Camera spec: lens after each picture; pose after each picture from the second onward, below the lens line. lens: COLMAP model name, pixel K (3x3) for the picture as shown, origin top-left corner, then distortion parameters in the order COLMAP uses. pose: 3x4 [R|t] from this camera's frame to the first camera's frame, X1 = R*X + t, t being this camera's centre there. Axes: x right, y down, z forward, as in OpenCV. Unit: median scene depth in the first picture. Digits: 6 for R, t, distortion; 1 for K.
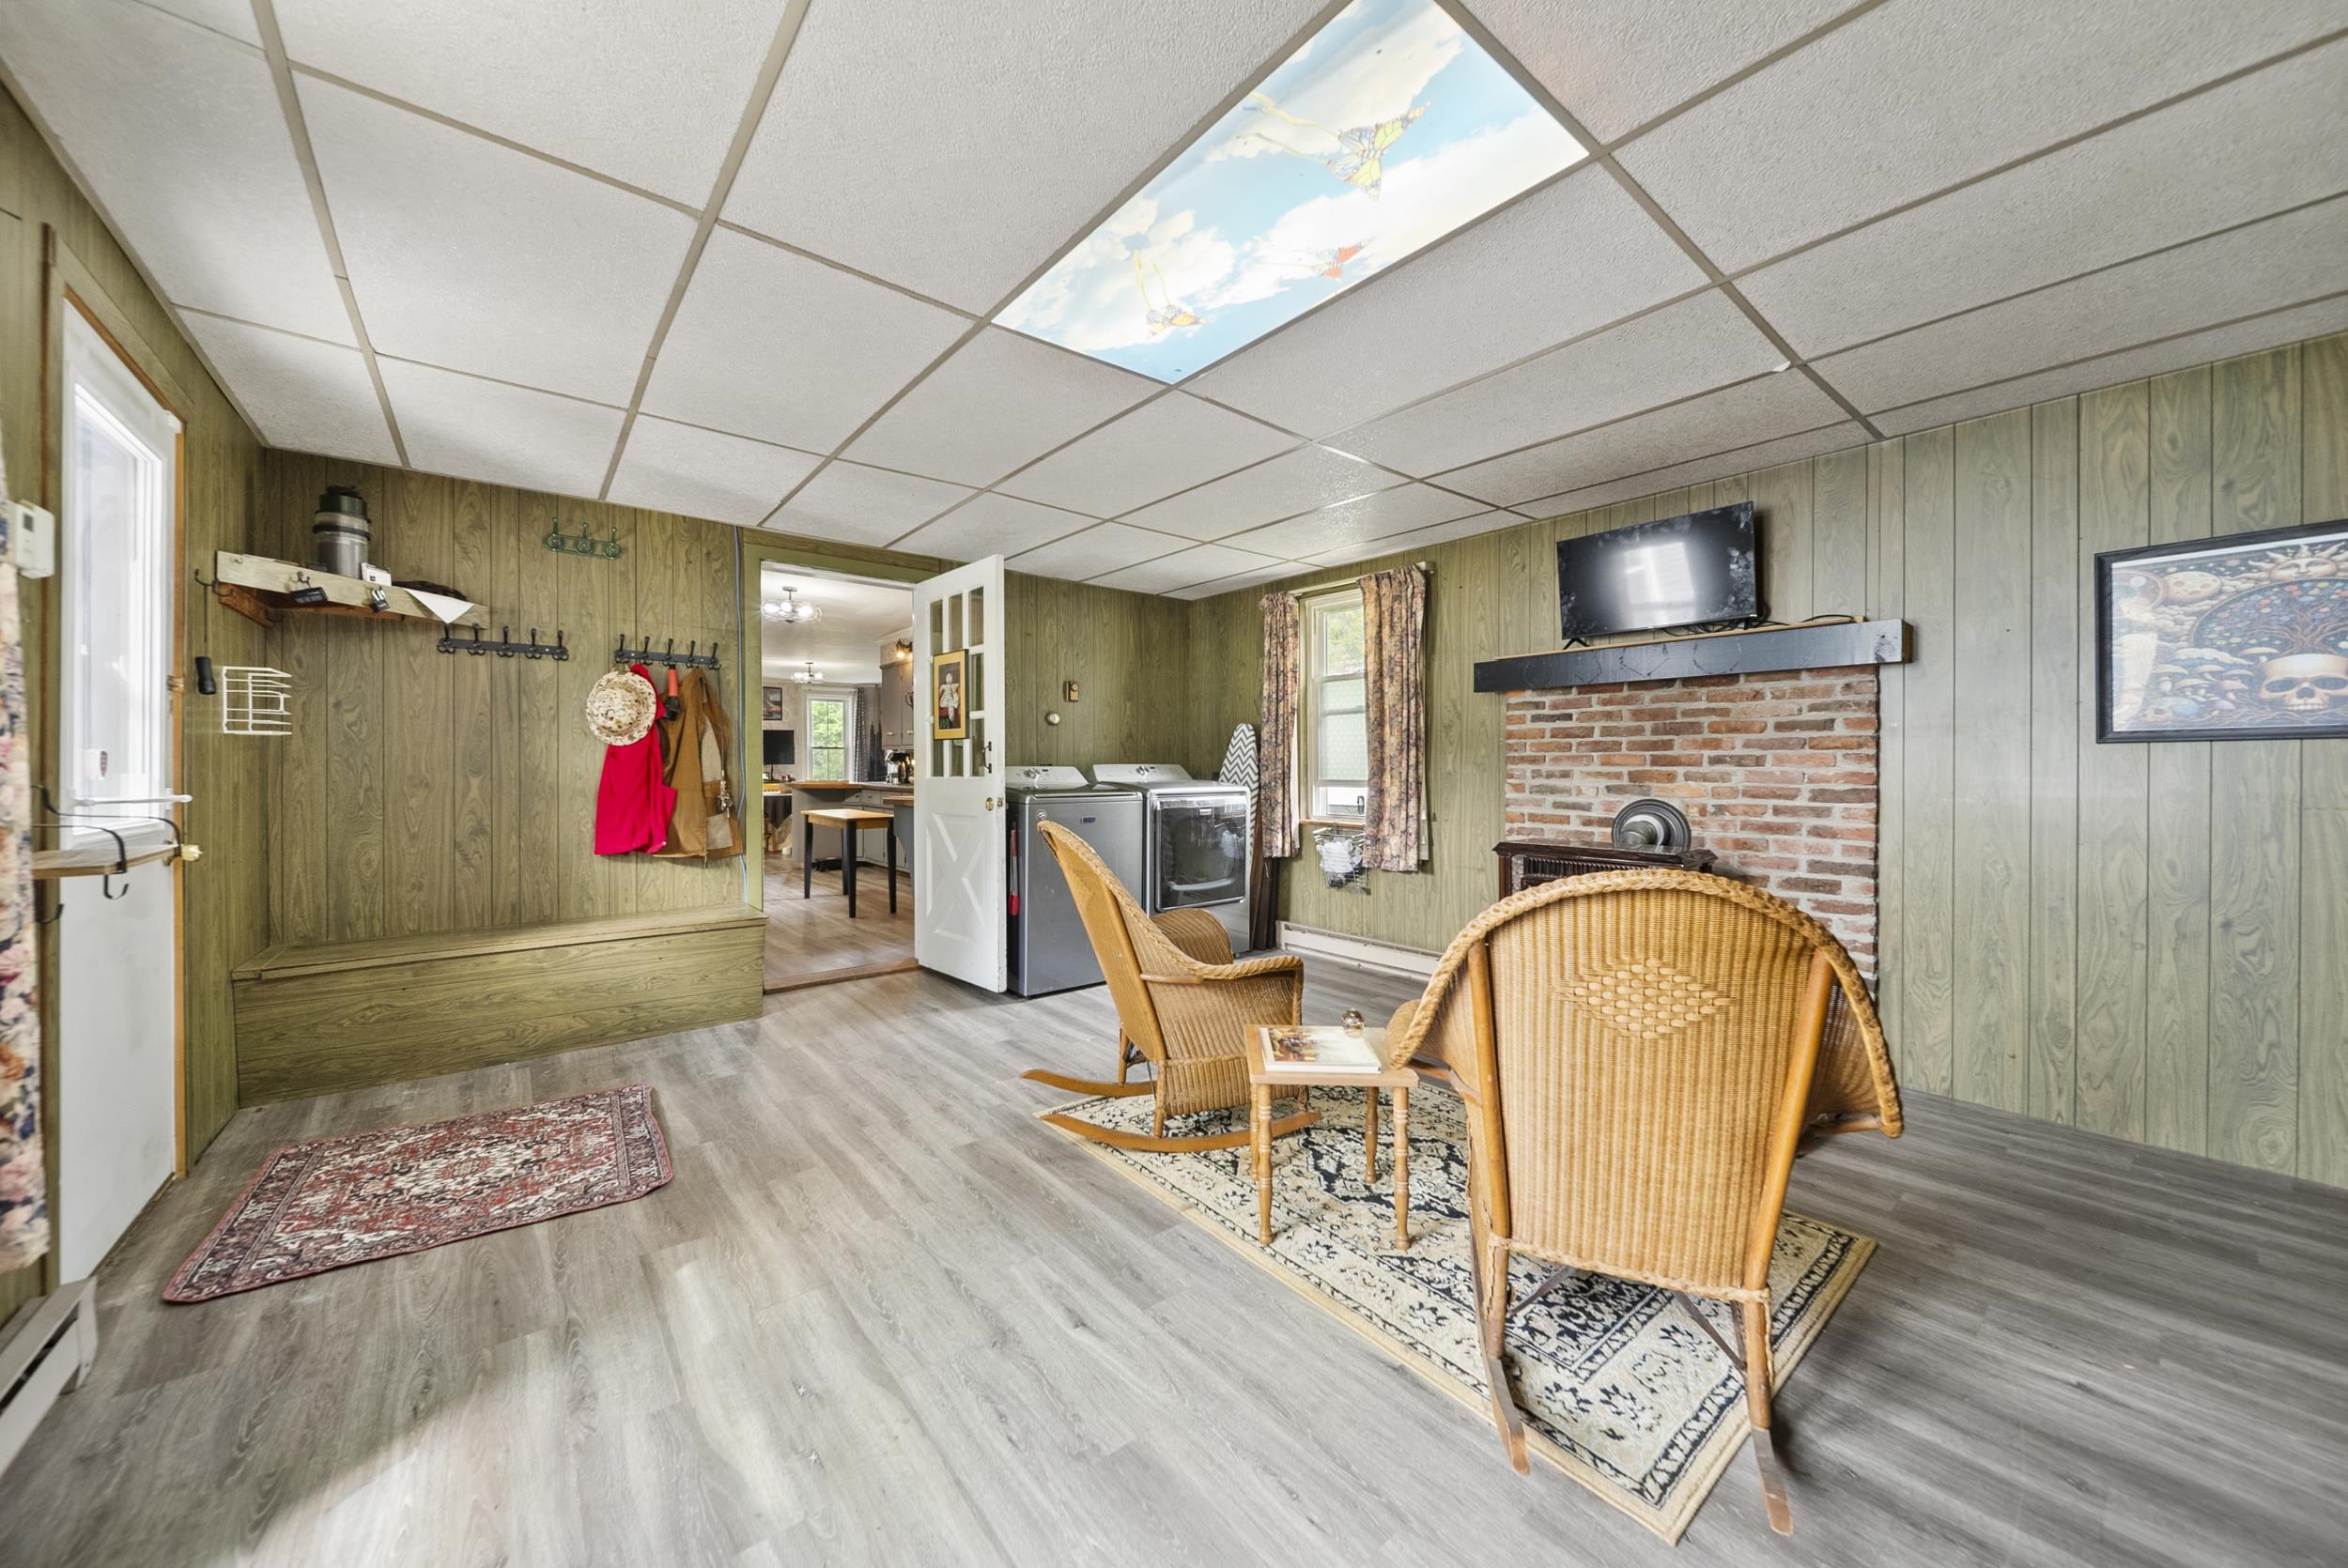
lens RADIAL K [[832.6, 0, 1187.0], [0, 832.6, 781.1], [0, 0, 1]] dist [-0.001943, -0.000459]
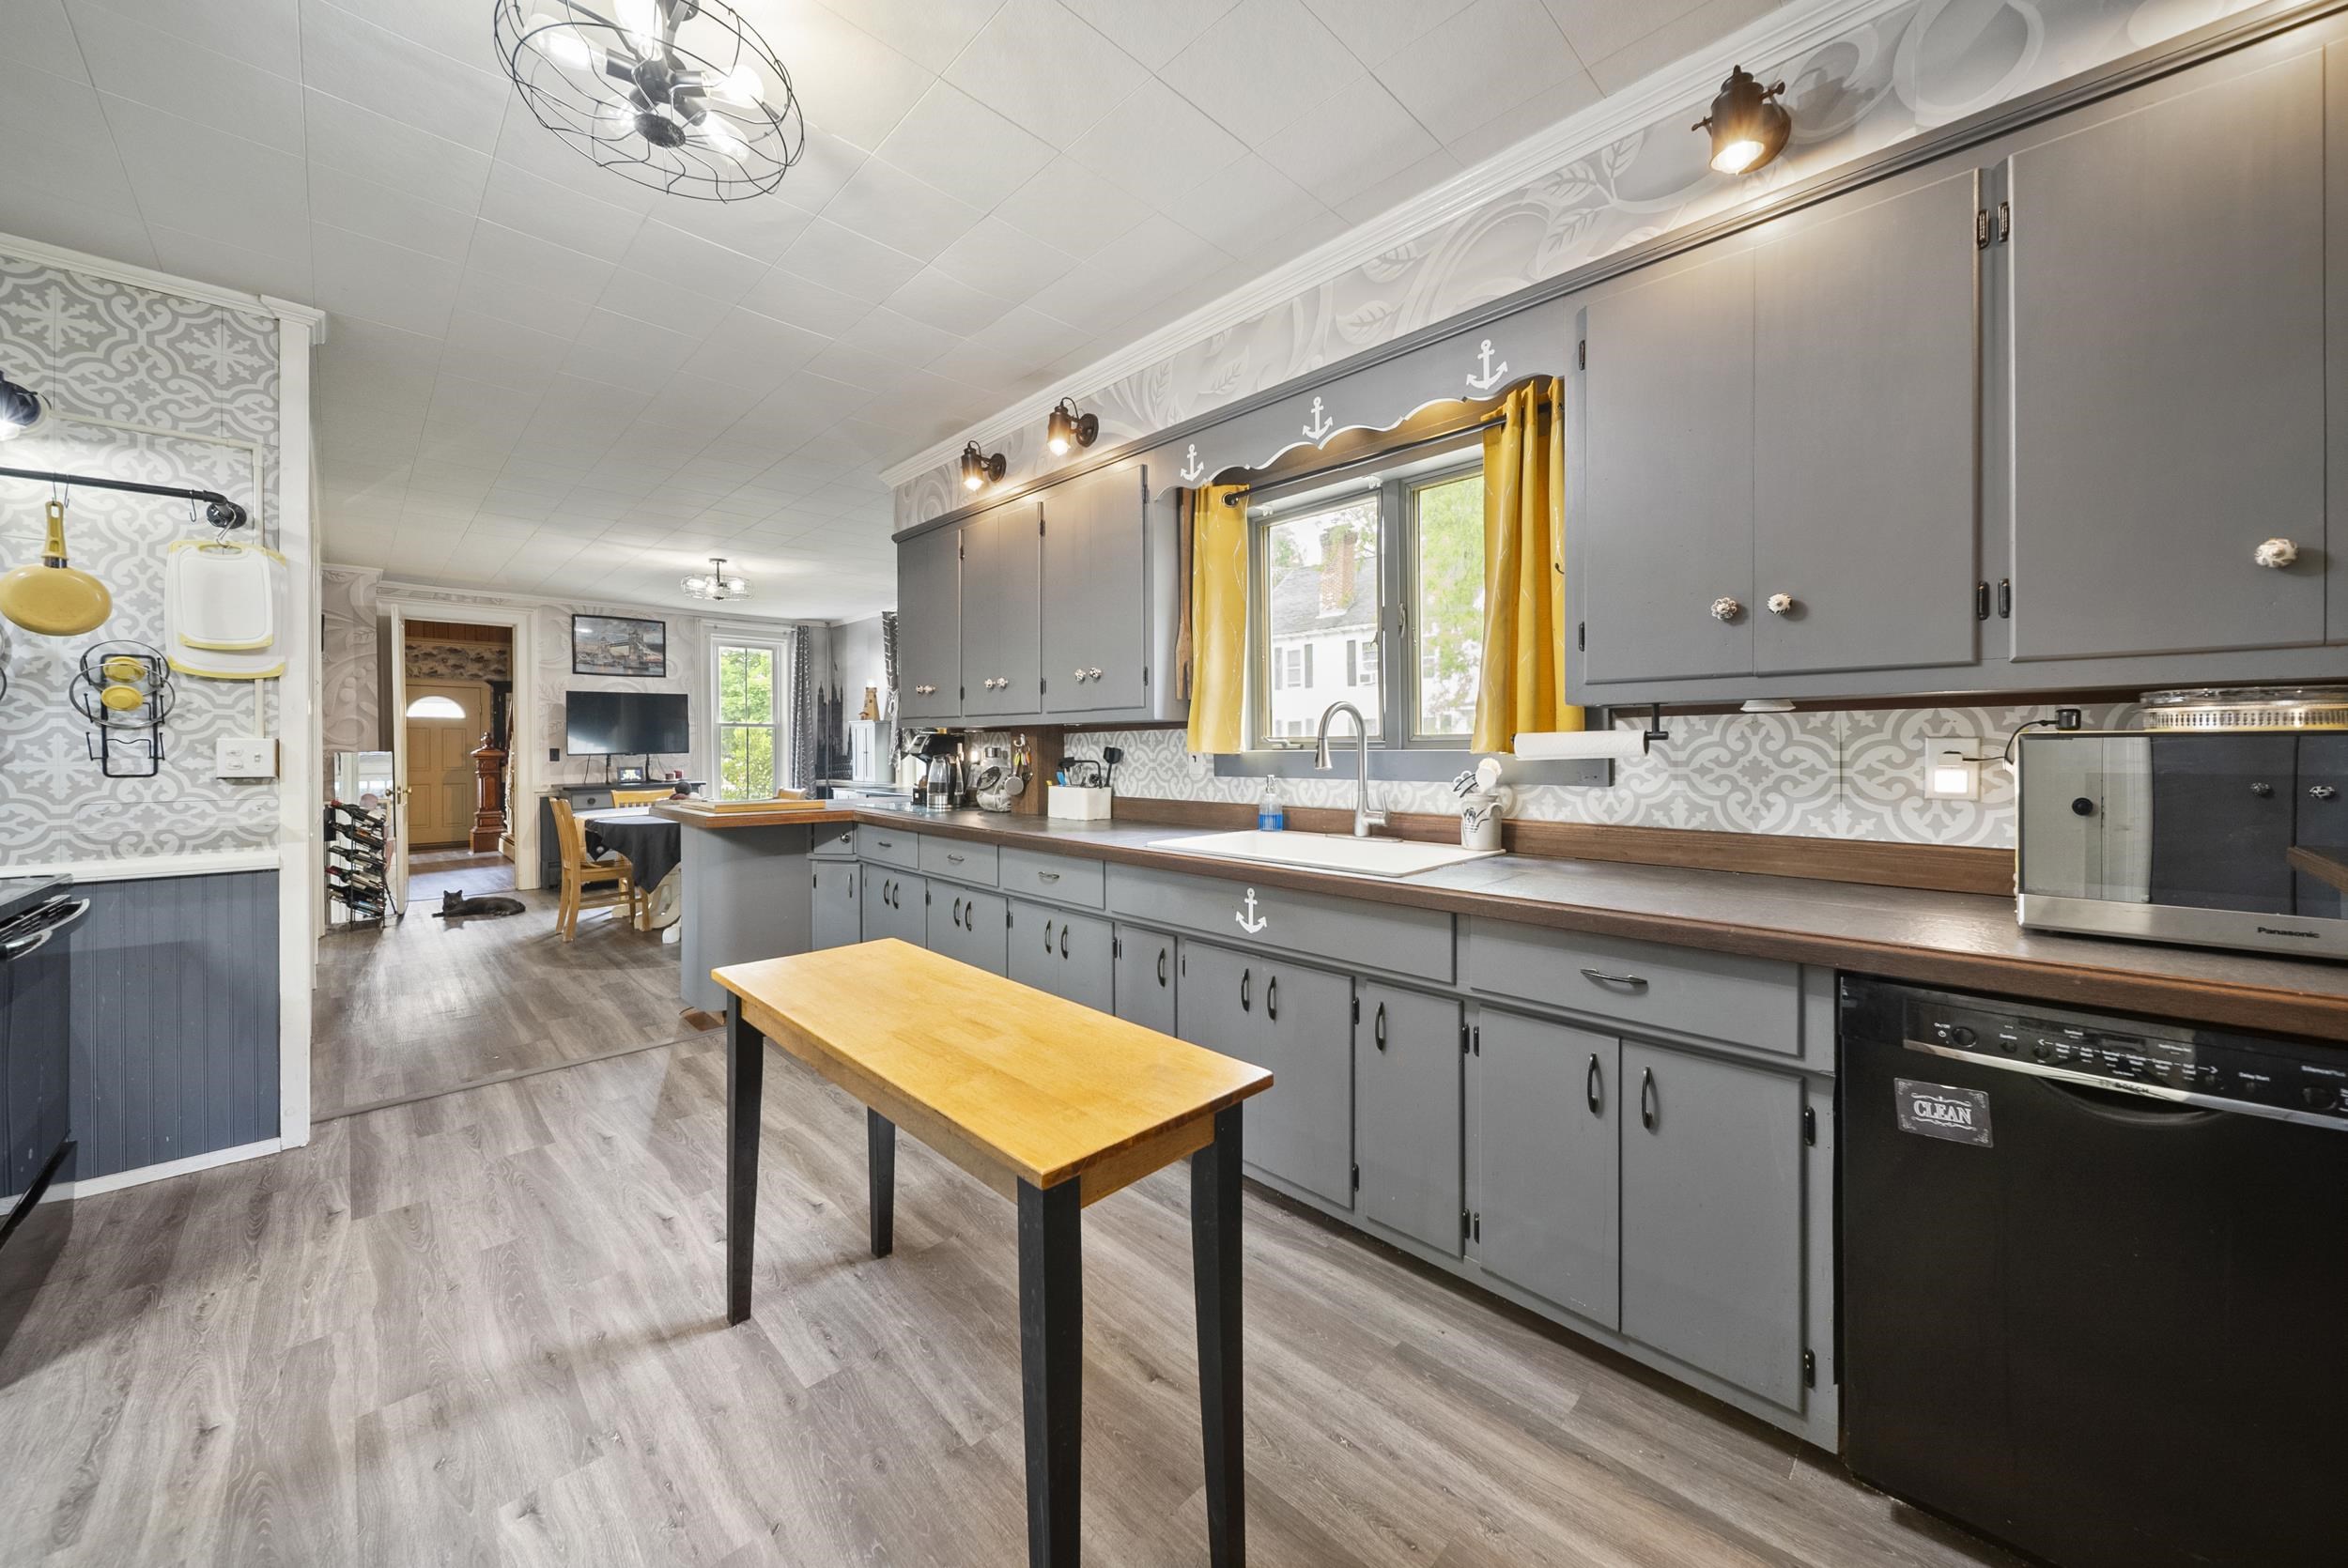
lens RADIAL K [[832.6, 0, 1172.0], [0, 832.6, 749.2], [0, 0, 1]] dist [-0.001943, -0.000459]
pose [[0.996190, -0.006262, 0.086982, -0.187733], [0.007103, 0.999931, -0.009368, -0.015402], [-0.086917, 0.009950, 0.996166, 0.396571]]
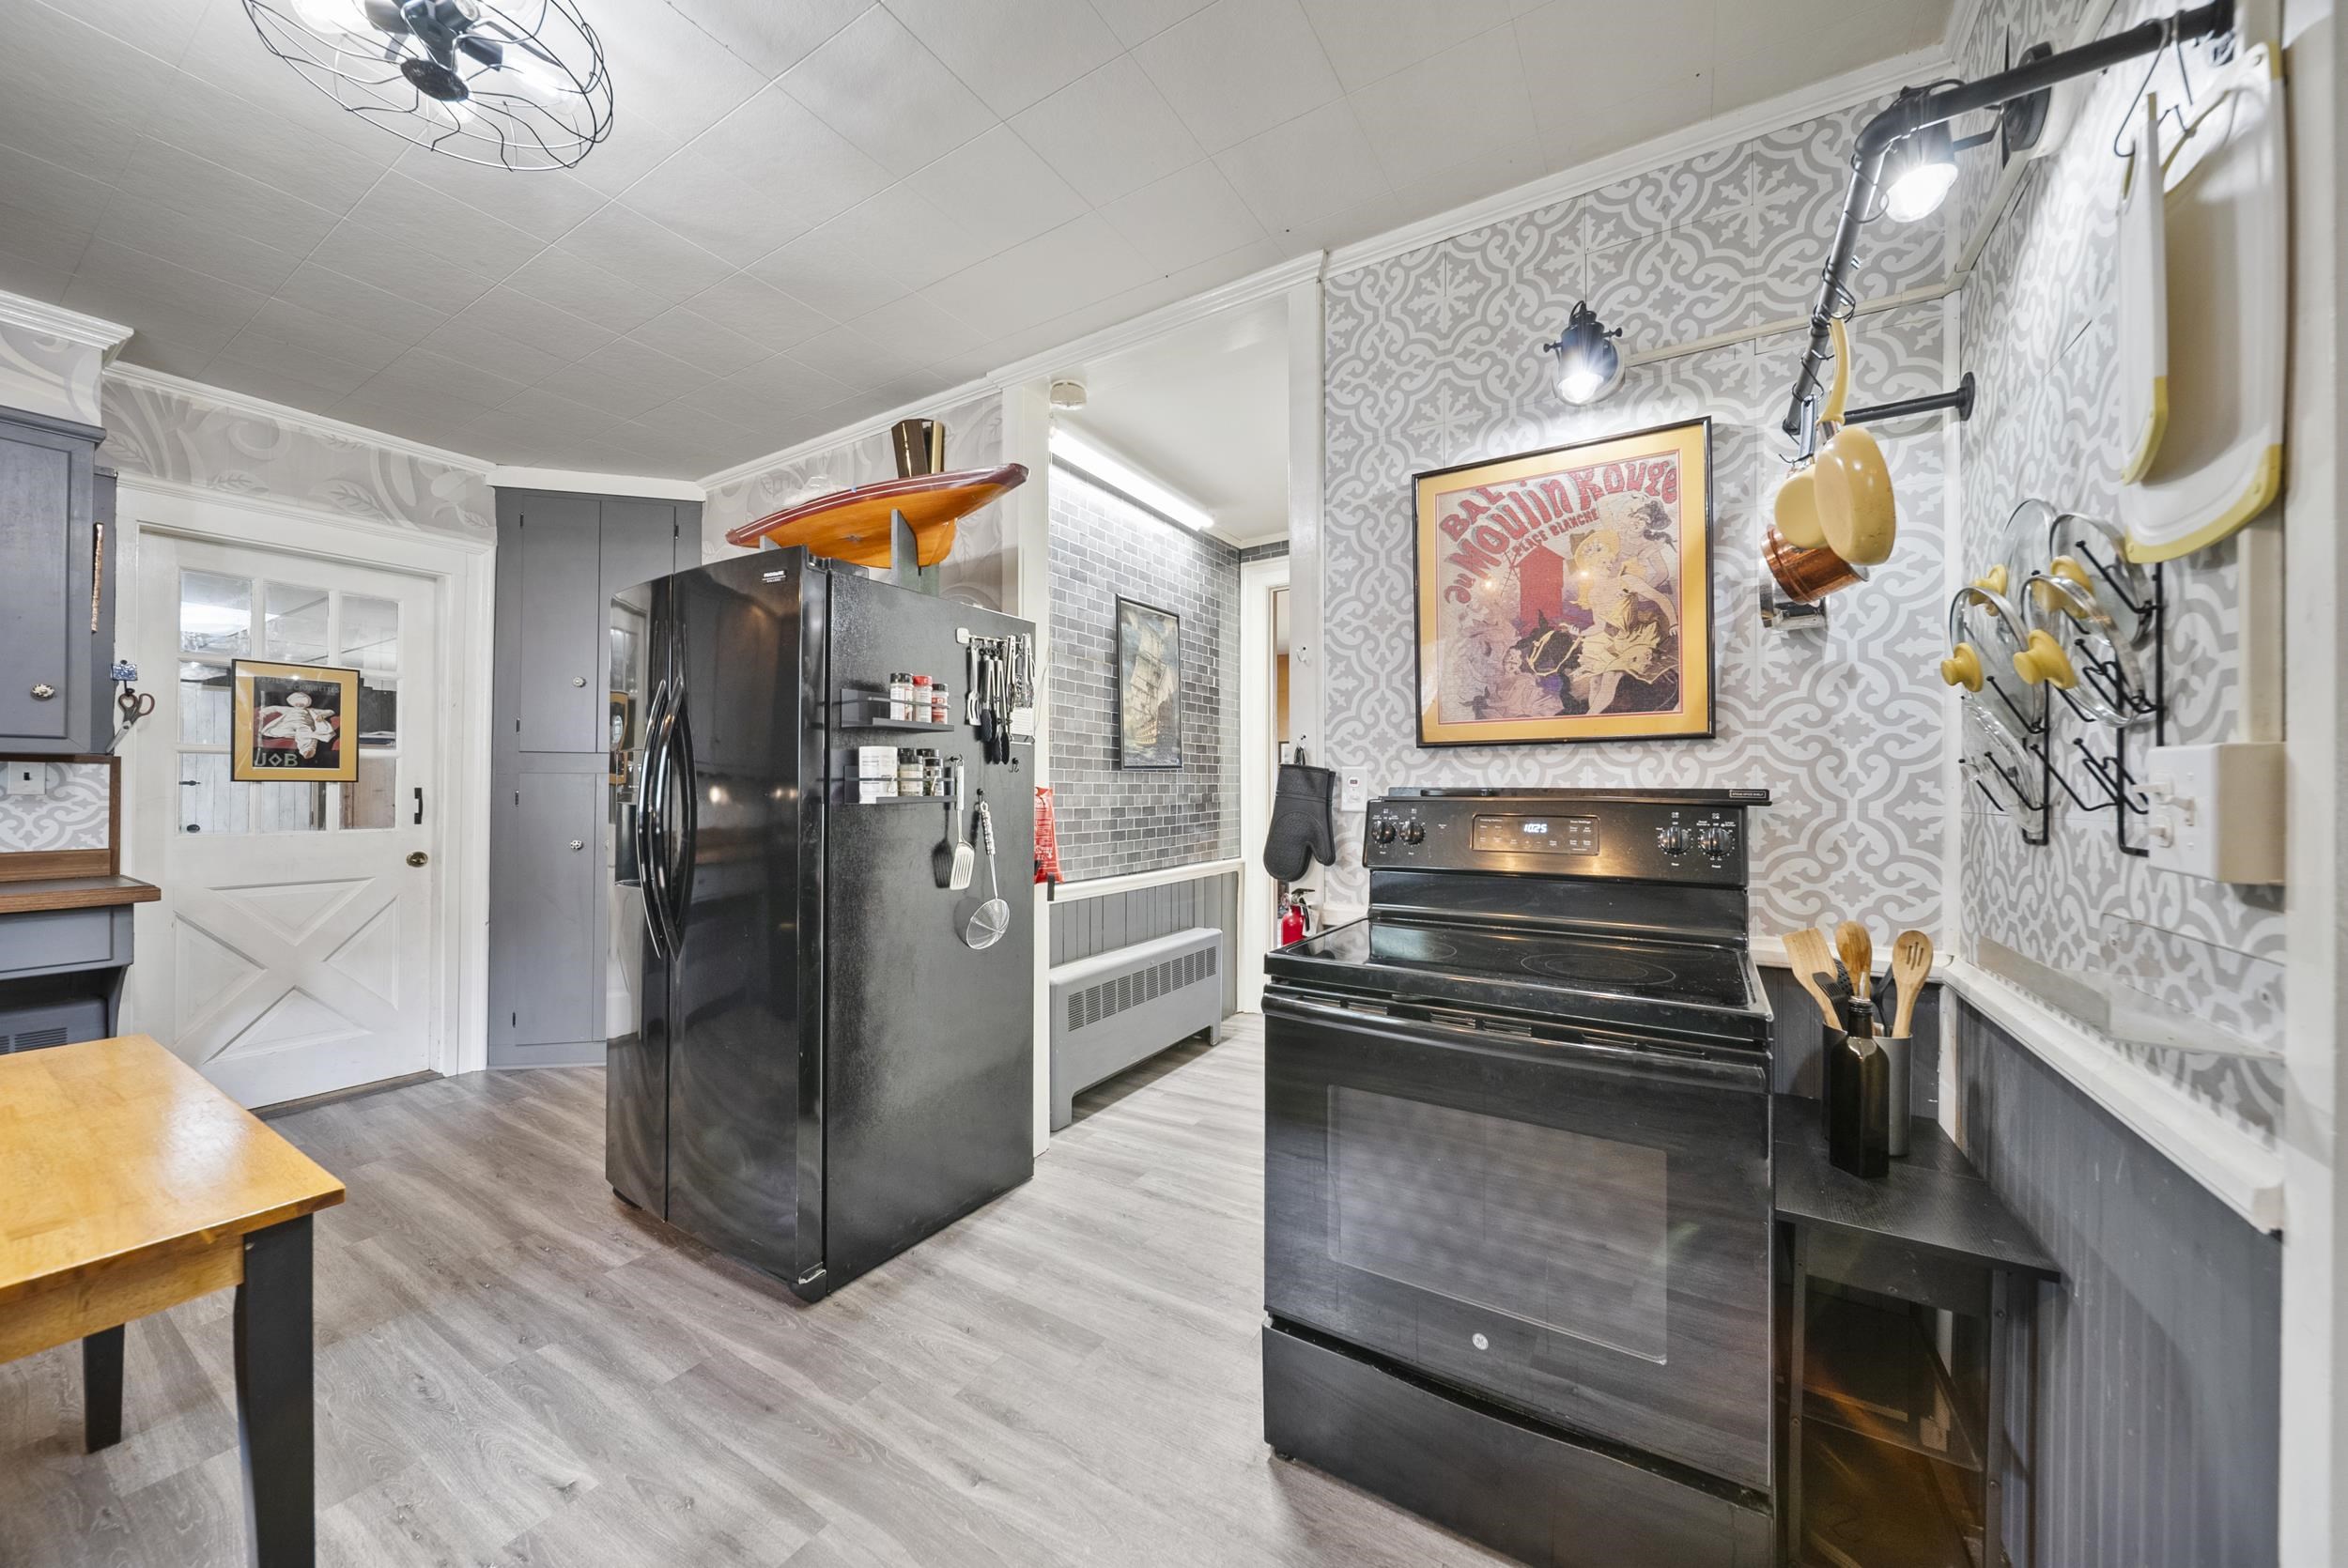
lens RADIAL K [[832.6, 0, 1170.5], [0, 832.6, 786.3], [0, 0, 1]] dist [-0.001943, -0.000459]
pose [[-0.949836, -0.002639, -0.312739, -0.293087], [-0.005234, 0.999958, 0.007458, -0.017619], [0.312706, 0.008721, -0.949810, 0.620985]]
